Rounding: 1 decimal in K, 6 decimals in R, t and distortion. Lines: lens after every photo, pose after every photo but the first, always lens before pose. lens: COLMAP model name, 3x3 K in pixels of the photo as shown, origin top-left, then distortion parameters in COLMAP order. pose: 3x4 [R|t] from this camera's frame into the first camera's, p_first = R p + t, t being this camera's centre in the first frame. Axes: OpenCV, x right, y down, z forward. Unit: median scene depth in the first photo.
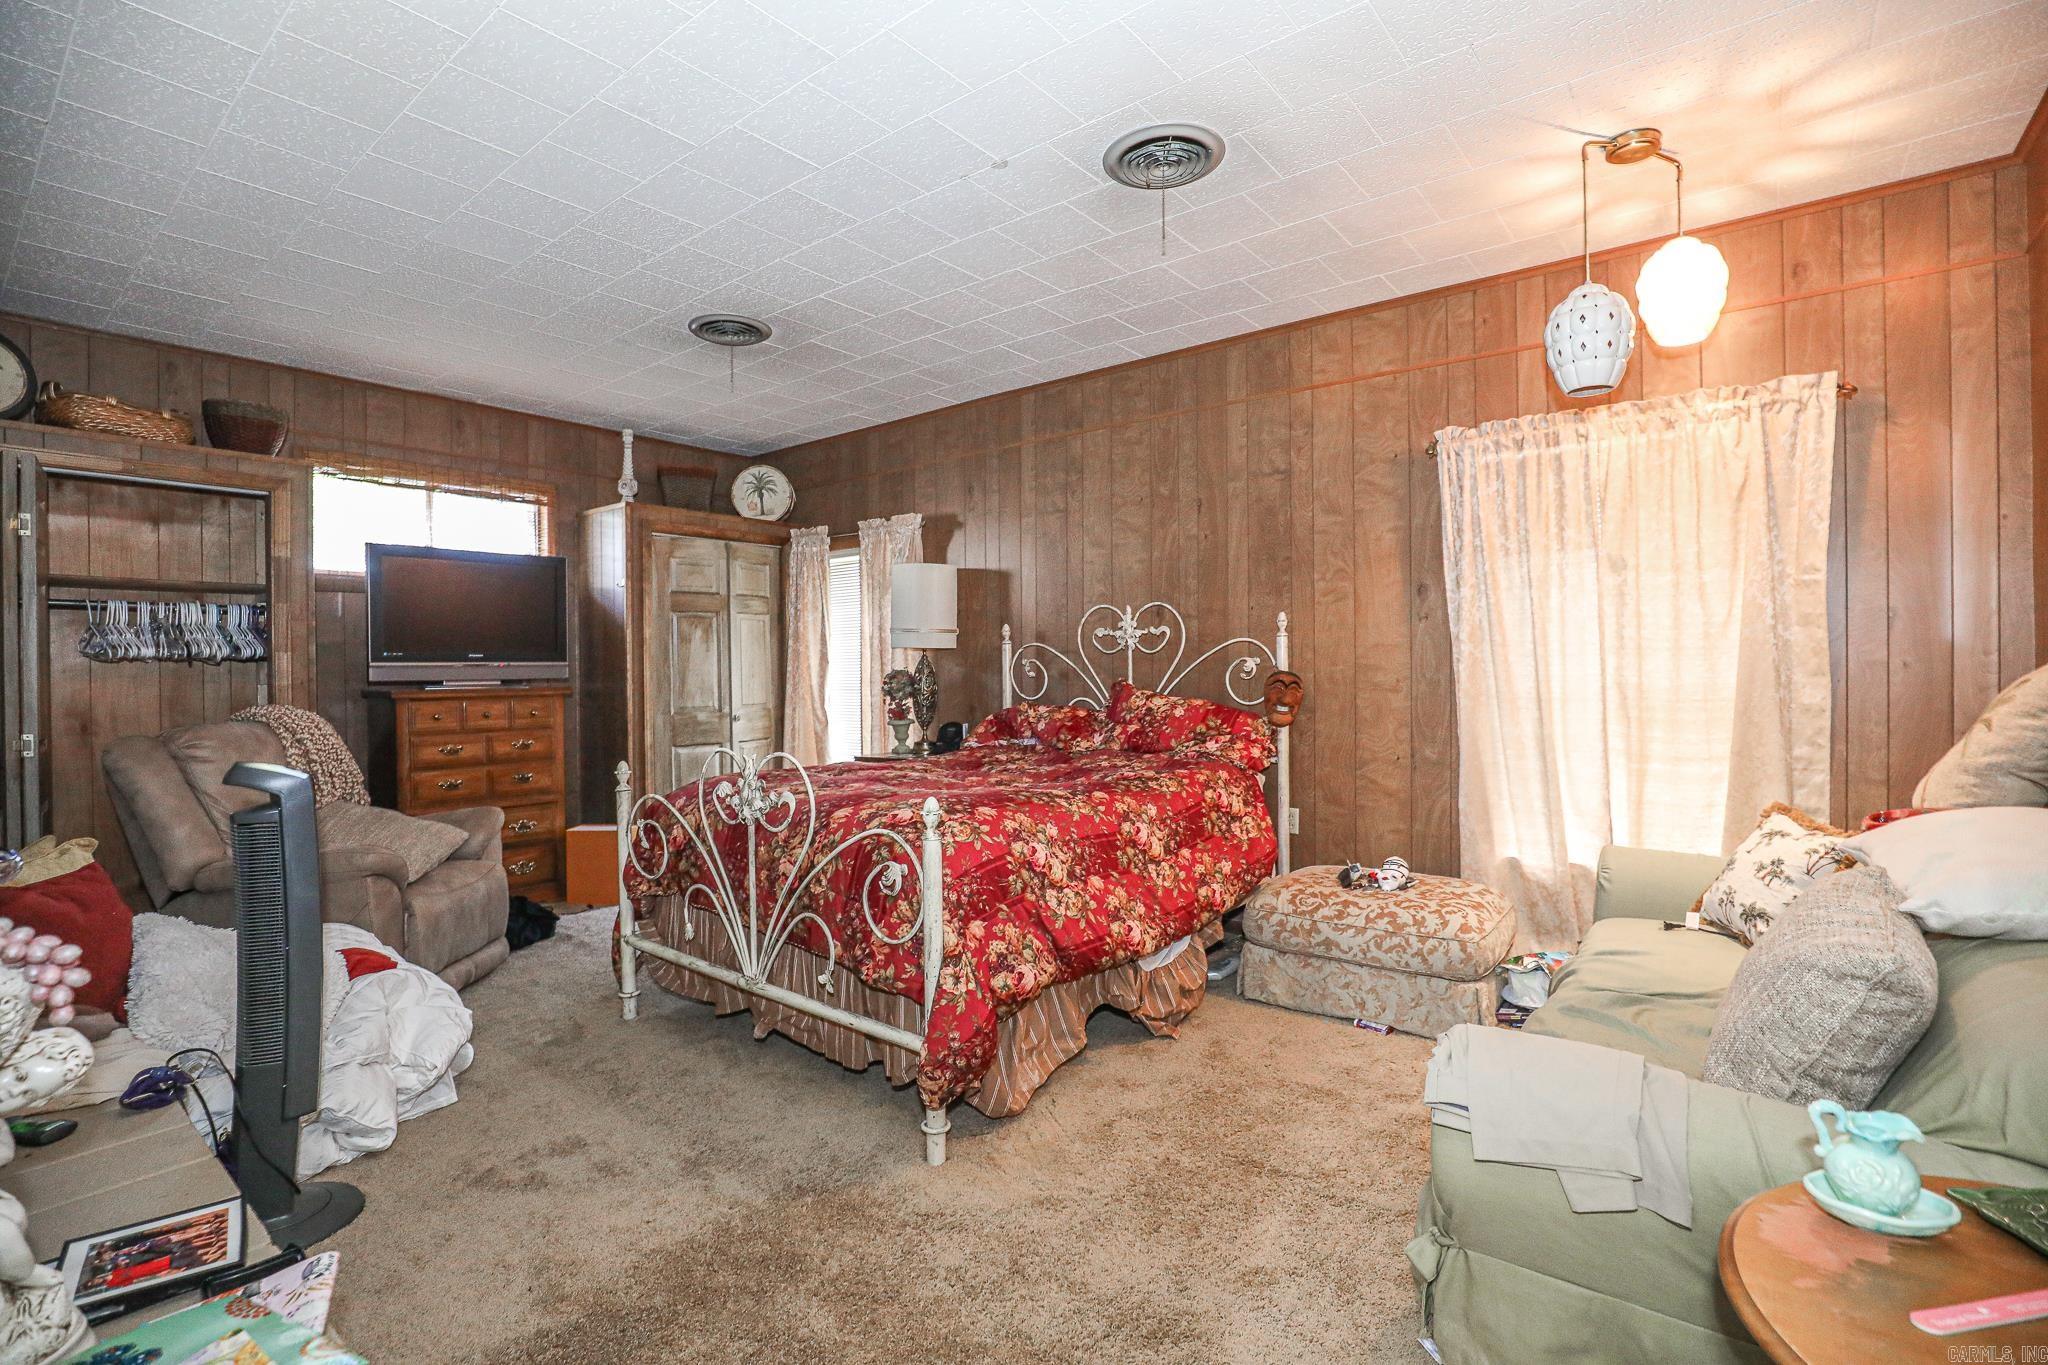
lens RADIAL K [[939.9, 0, 1024.8], [0, 939.9, 672.2], [0, 0, 1]] dist [-0.036580, 0.008463]
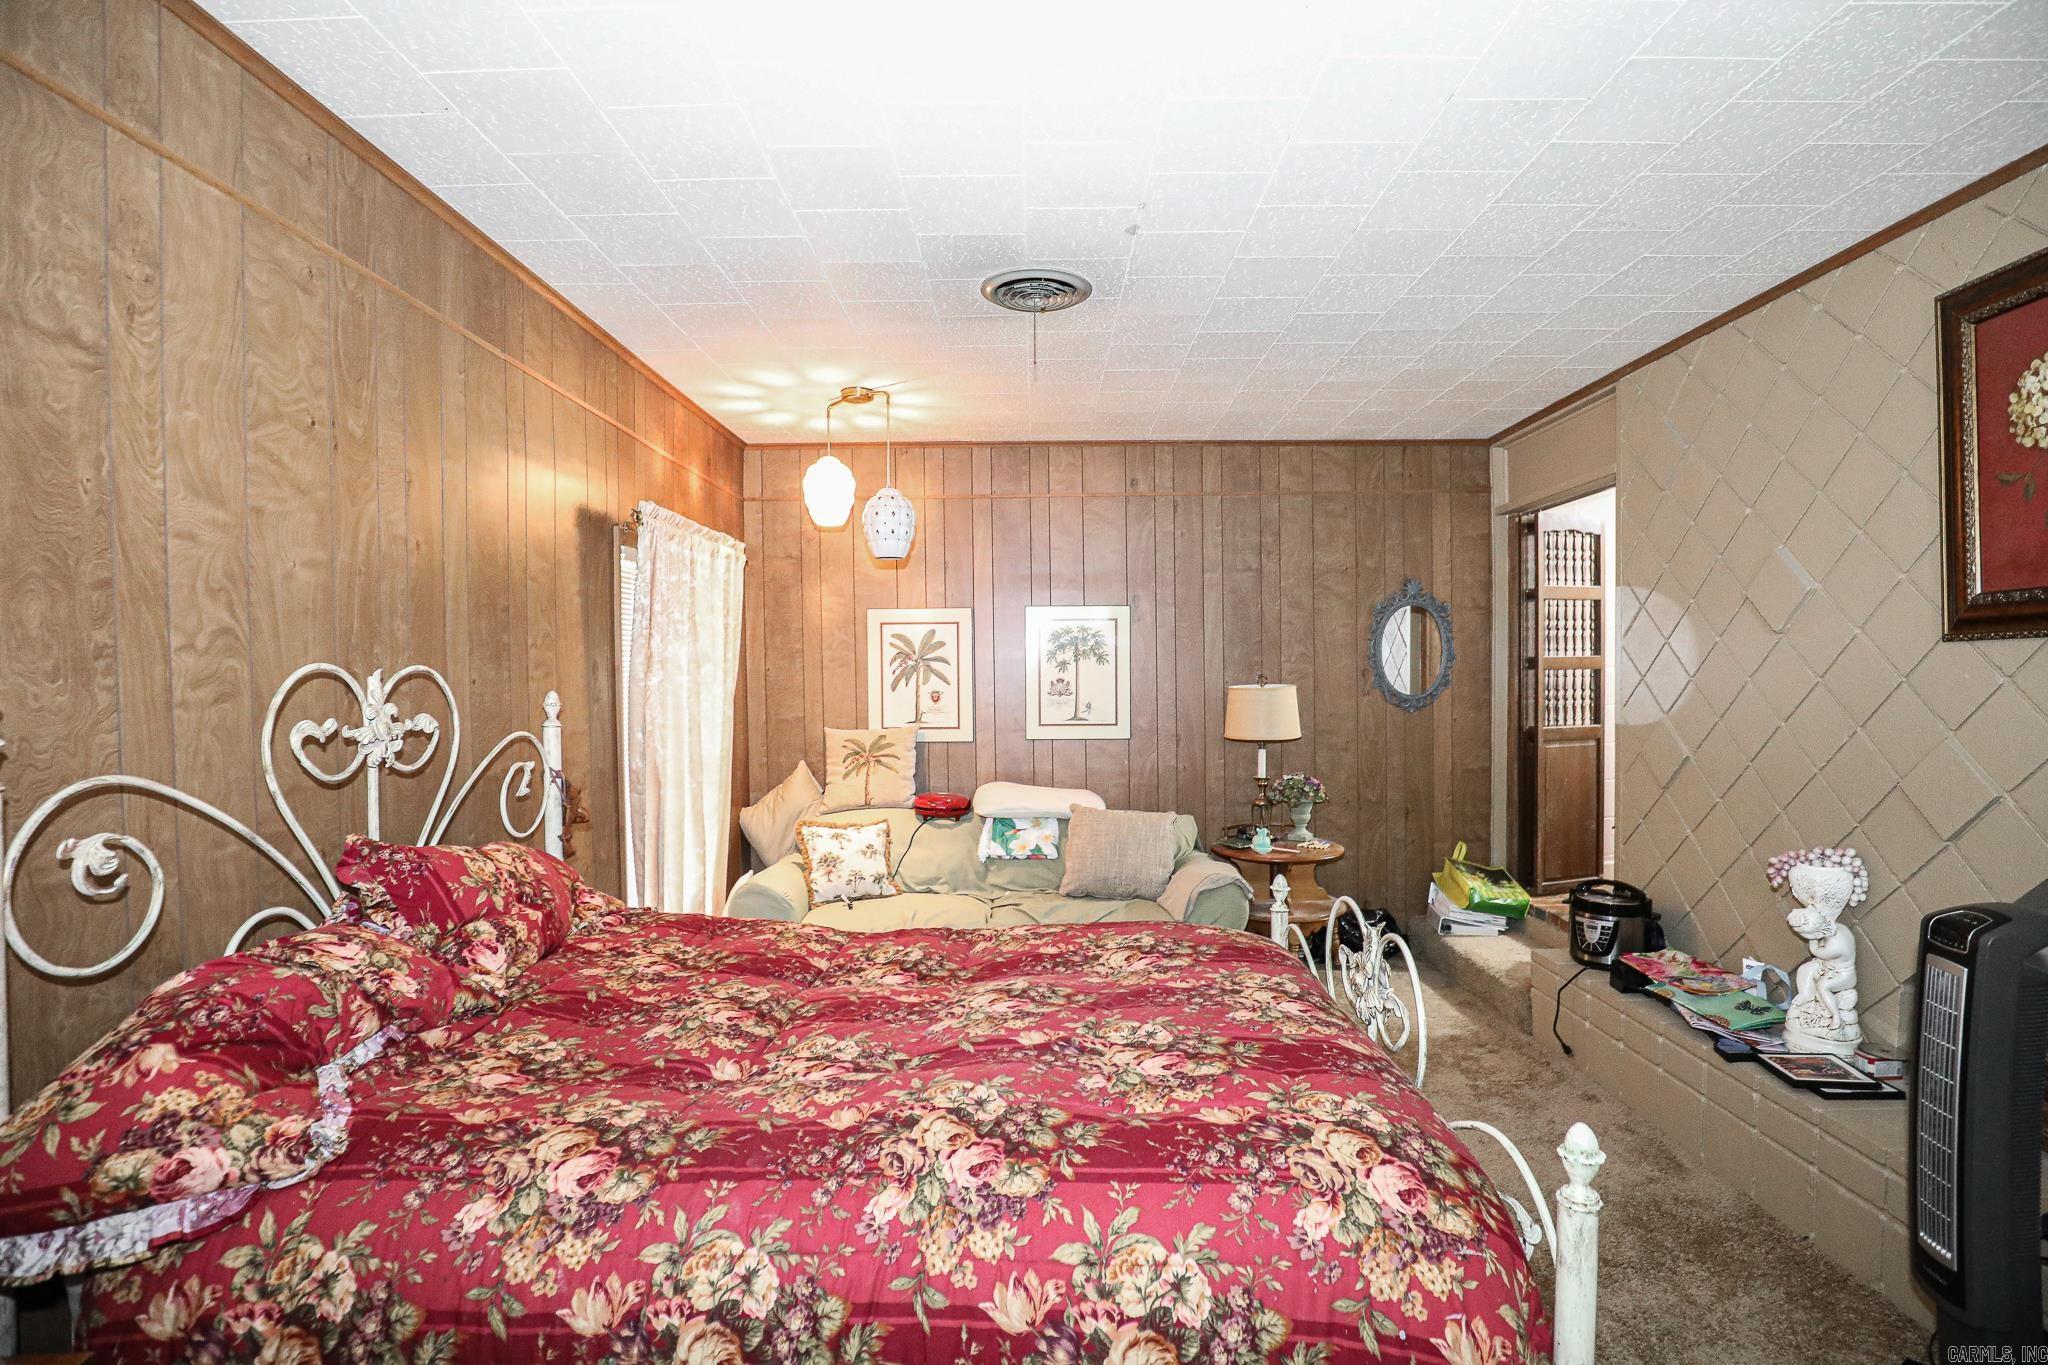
lens RADIAL K [[939.9, 0, 1027.1], [0, 939.9, 685.4], [0, 0, 1]] dist [-0.036580, 0.008463]
pose [[-0.615422, 0.001251, 0.788197, -0.428354], [0.013976, 0.999859, 0.009325, -0.062836], [-0.788074, 0.016755, -0.615352, 1.027109]]
